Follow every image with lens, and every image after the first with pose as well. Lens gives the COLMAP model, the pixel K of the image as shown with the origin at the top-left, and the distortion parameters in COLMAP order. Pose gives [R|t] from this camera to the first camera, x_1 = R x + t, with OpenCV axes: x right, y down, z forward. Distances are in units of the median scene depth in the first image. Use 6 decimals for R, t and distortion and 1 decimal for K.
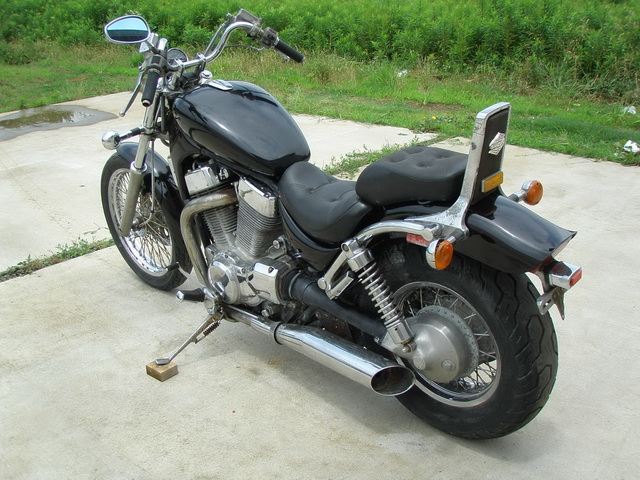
lens RADIAL K [[729.5, 0, 316.9], [0, 729.5, 242.2], [0, 0, 1]] dist [-0.105151, 0.000000]
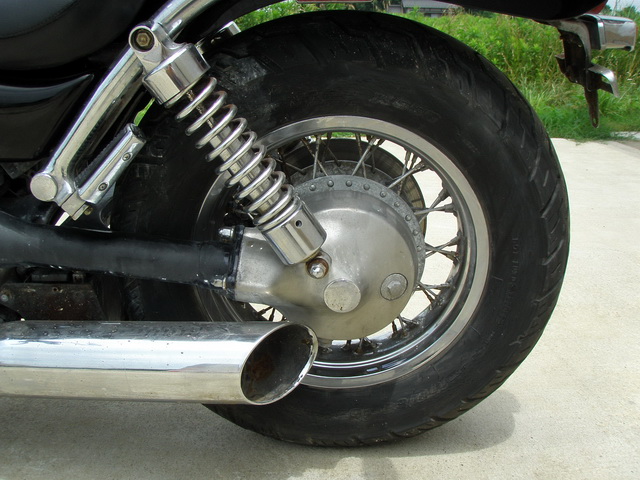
lens RADIAL K [[729.5, 0, 319.7], [0, 729.5, 239.4], [0, 0, 1]] dist [-0.105151, 0.000000]
pose [[0.726498, -0.178288, 0.663637, -0.152269], [0.233110, 0.972432, 0.006056, 0.122138], [-0.646421, 0.150301, 0.748030, 0.652678]]
